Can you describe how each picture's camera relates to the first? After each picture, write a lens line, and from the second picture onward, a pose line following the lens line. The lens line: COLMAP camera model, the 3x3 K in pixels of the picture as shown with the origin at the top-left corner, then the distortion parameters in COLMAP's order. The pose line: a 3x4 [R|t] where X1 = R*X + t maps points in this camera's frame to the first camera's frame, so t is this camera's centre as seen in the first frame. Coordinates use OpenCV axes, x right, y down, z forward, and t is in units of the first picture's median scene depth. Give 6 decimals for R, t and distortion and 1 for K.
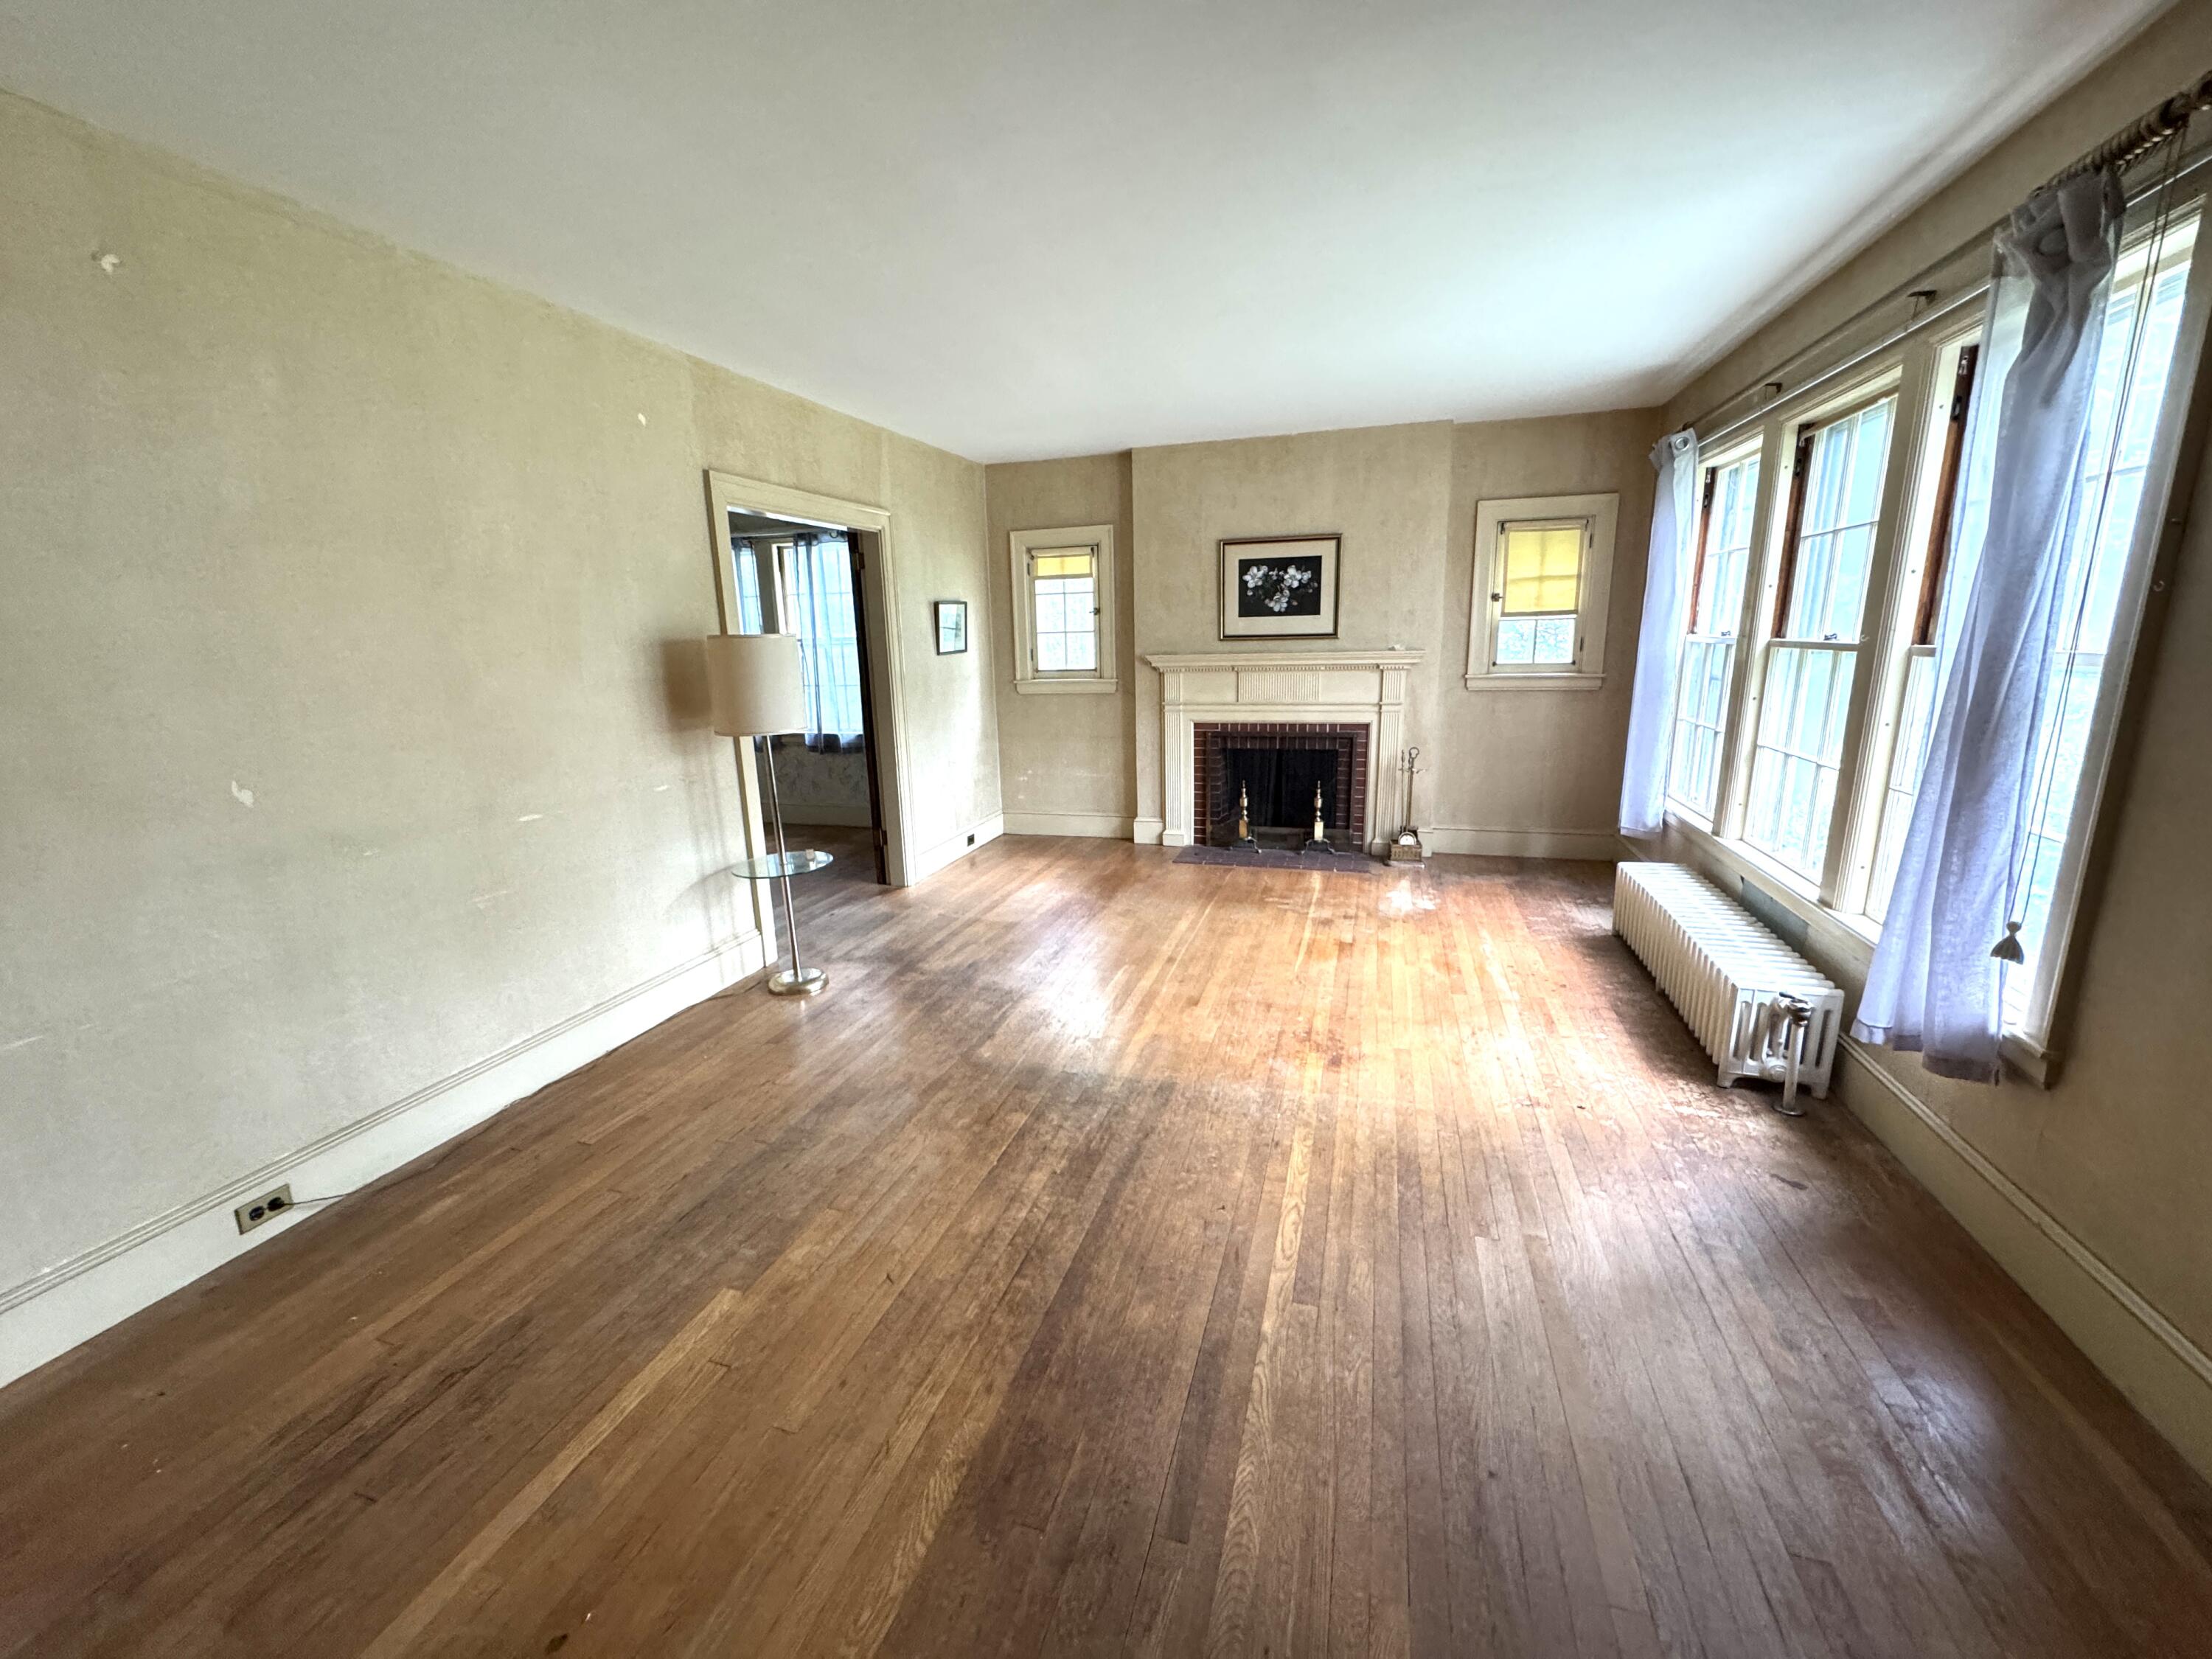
lens RADIAL K [[885.7, 0, 1103.6], [0, 885.7, 828.9], [0, 0, 1]] dist [-0.001093, 0.000790]
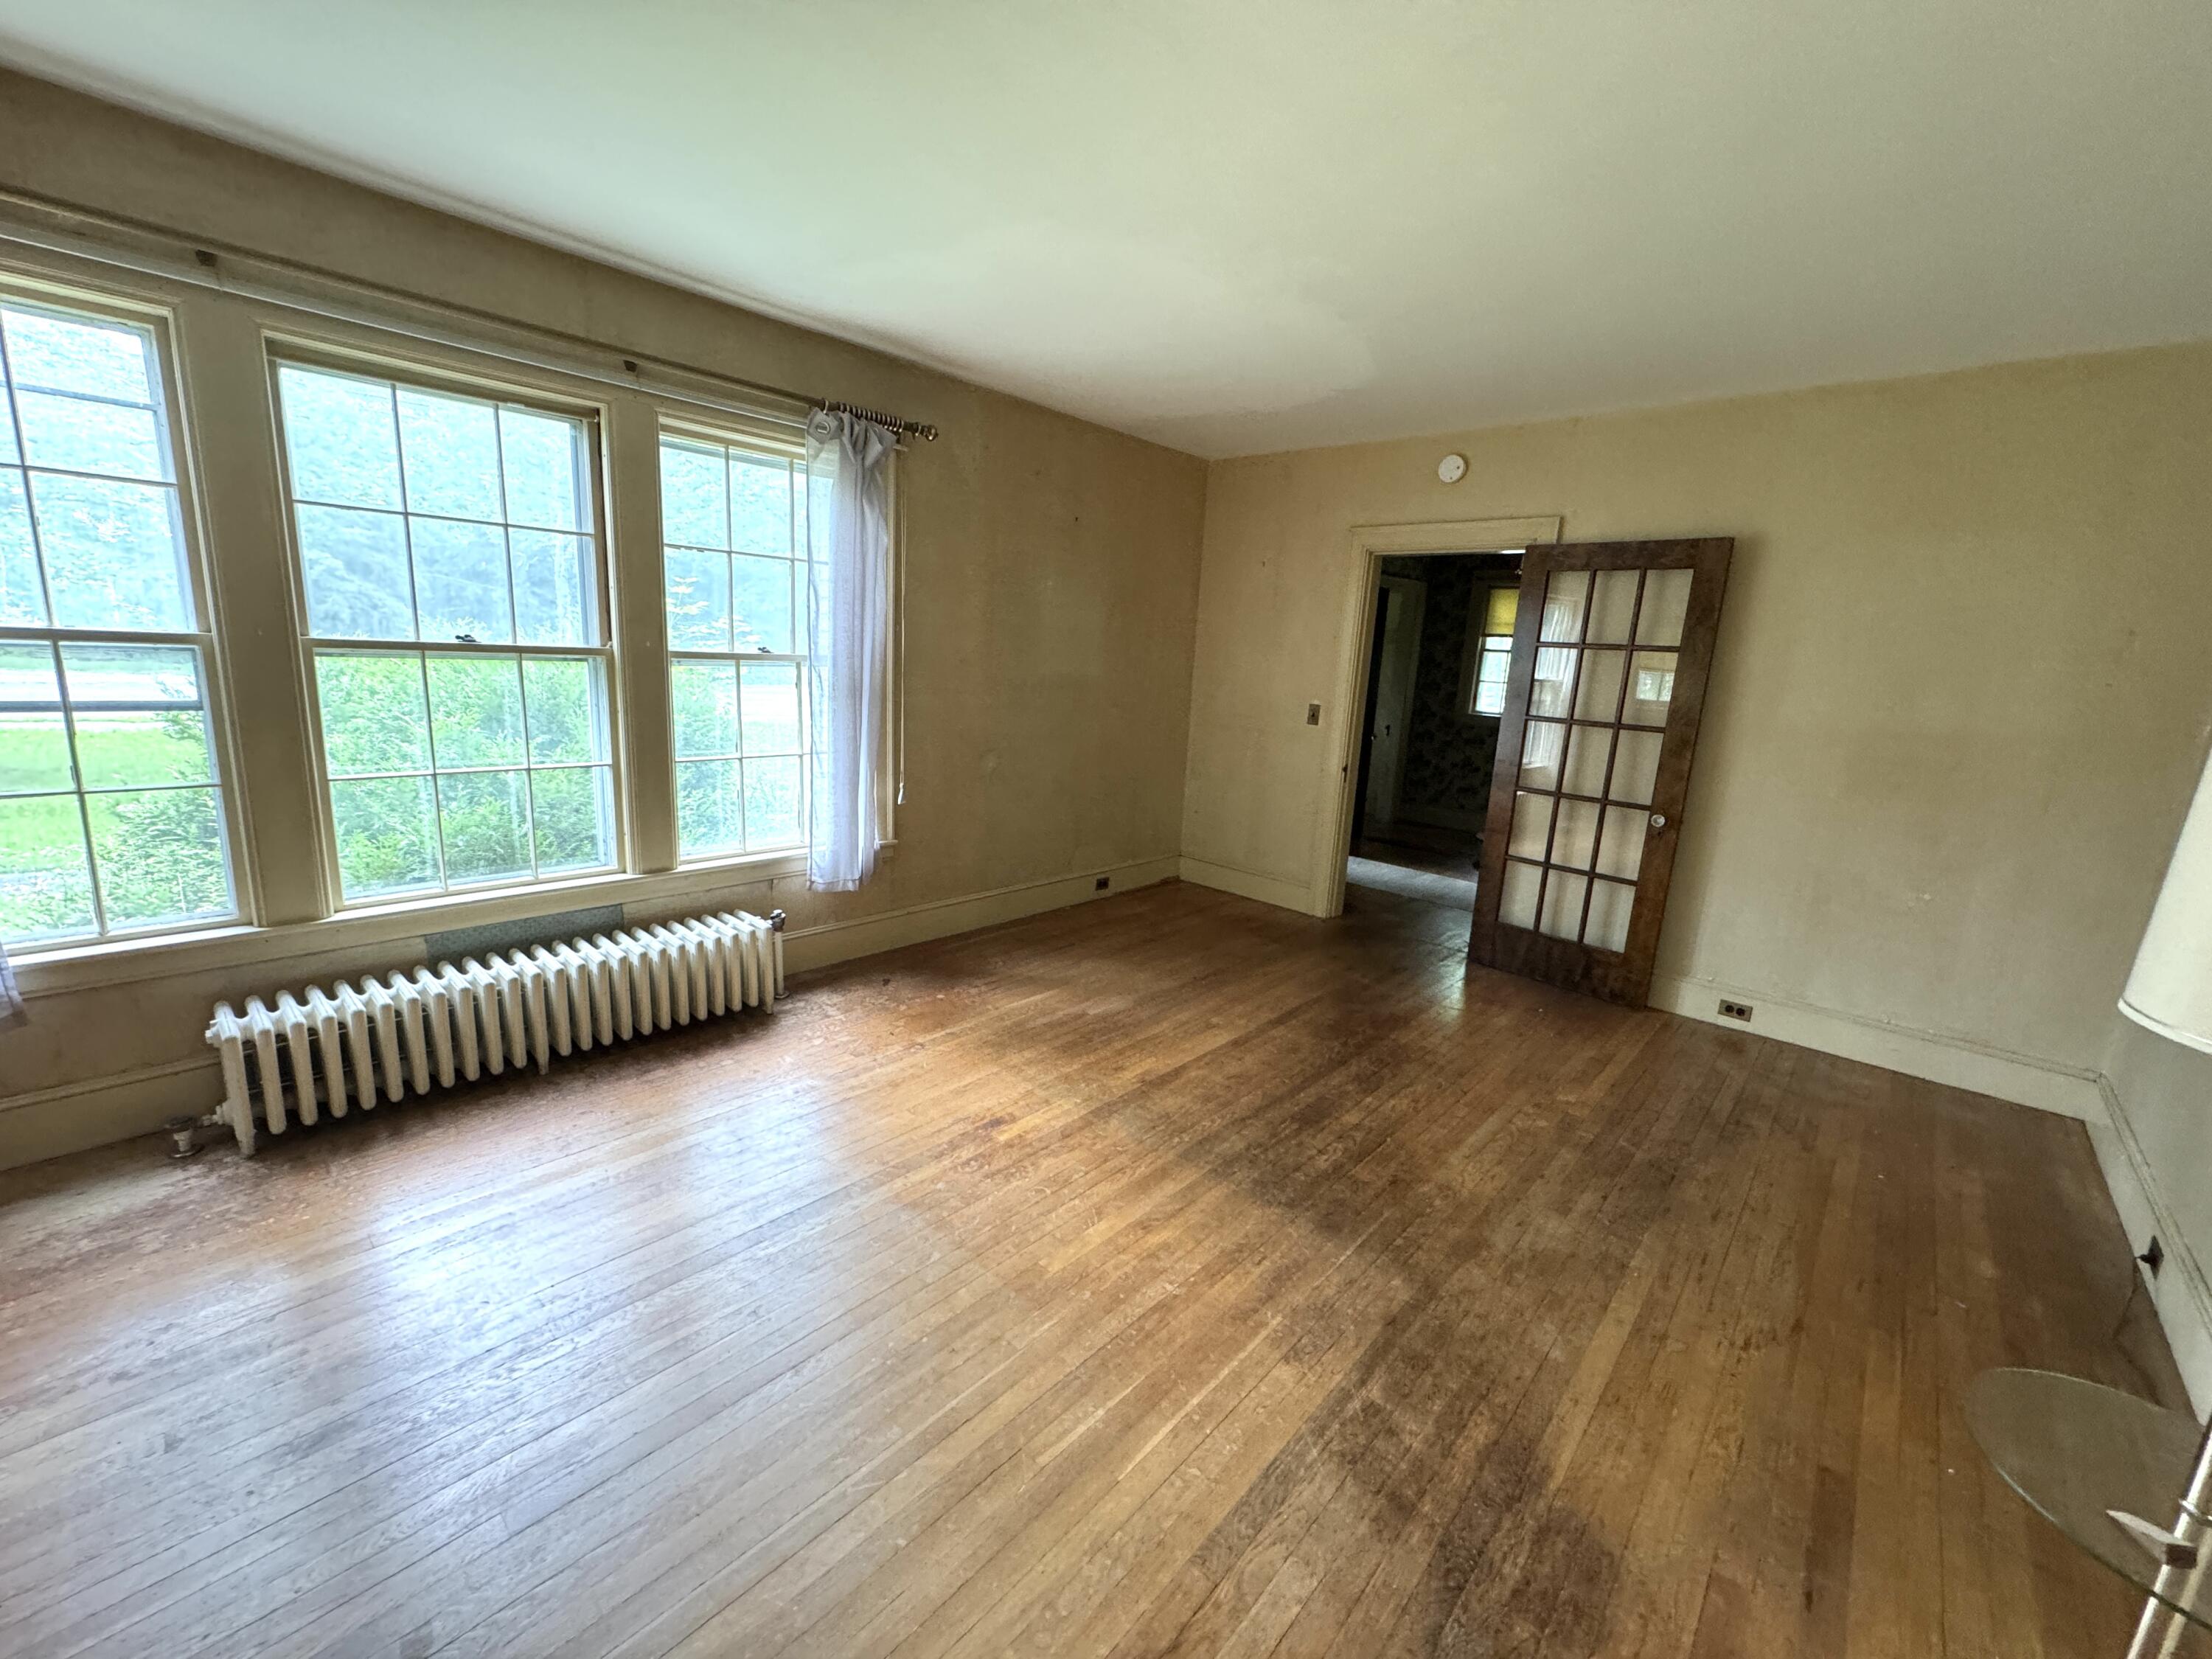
lens RADIAL K [[885.7, 0, 1103.6], [0, 885.7, 828.9], [0, 0, 1]] dist [-0.001093, 0.000790]
pose [[-0.903413, -0.106347, 0.415374, -0.205198], [0.063329, 0.925033, 0.374570, -0.390520], [-0.424069, 0.364696, -0.828953, 1.809531]]
